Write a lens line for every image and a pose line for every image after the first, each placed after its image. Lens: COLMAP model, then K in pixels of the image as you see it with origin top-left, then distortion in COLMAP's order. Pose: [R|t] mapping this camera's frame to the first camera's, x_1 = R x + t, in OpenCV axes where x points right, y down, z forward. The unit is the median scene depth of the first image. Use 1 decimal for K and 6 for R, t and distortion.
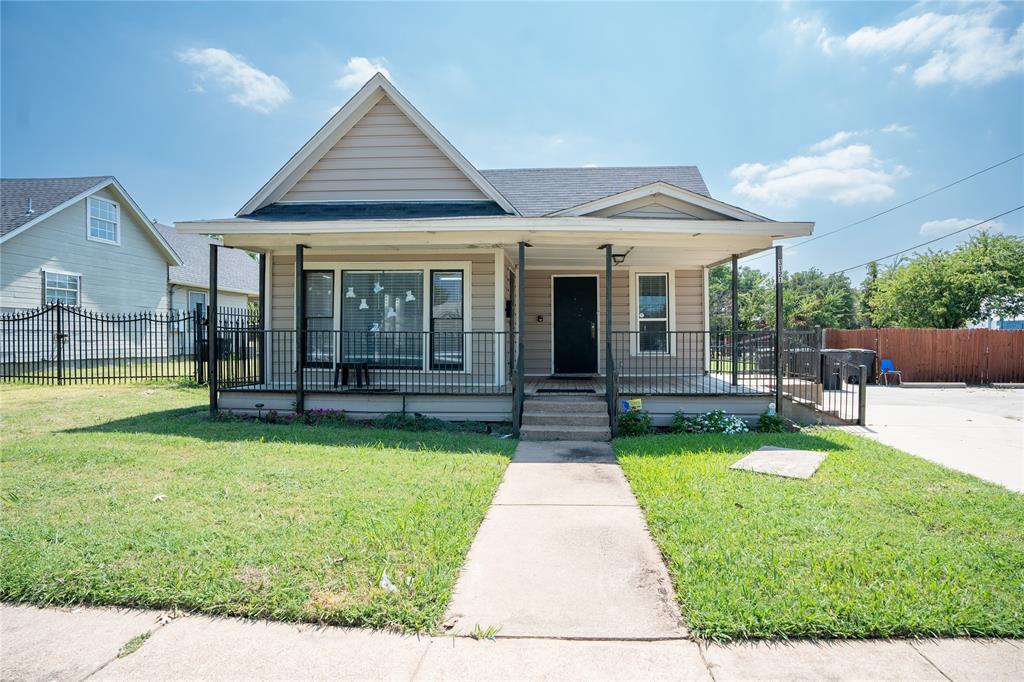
lens RADIAL K [[501.5, 0, 513.0], [0, 501.5, 354.4], [0, 0, 1]] dist [-0.042027, 0.000048]
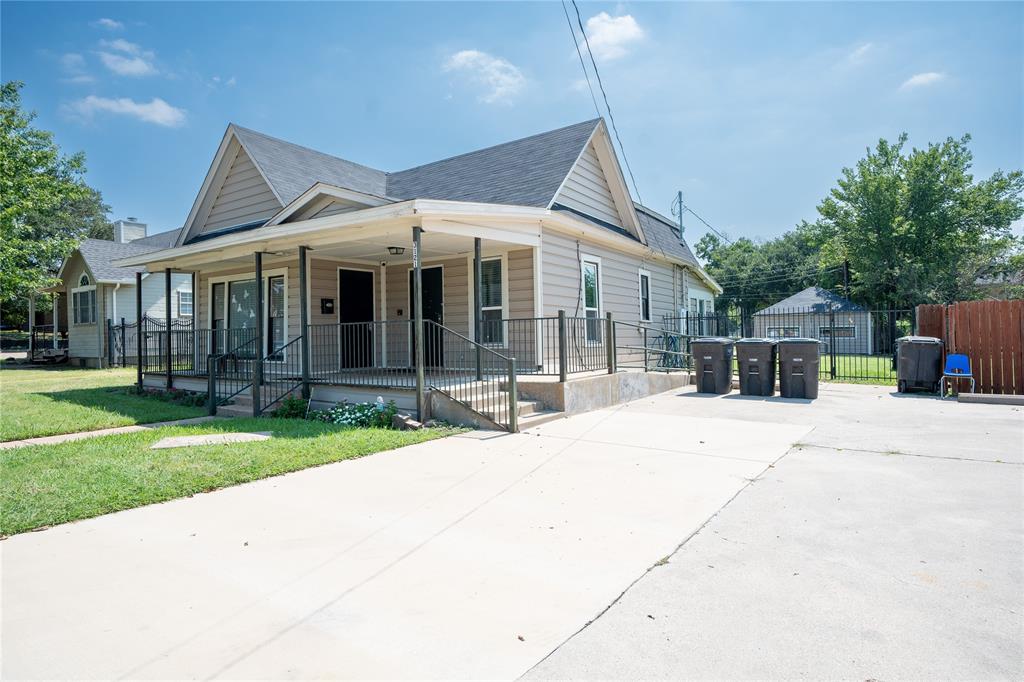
lens RADIAL K [[566.4, 0, 512.0], [0, 566.4, 341.0], [0, 0, 1]] dist [0.000995, 0.000031]
pose [[0.839710, -0.010304, -0.542938, 0.922225], [0.009216, 0.999946, -0.004723, -0.003047], [0.542957, -0.001038, 0.839760, 0.148269]]
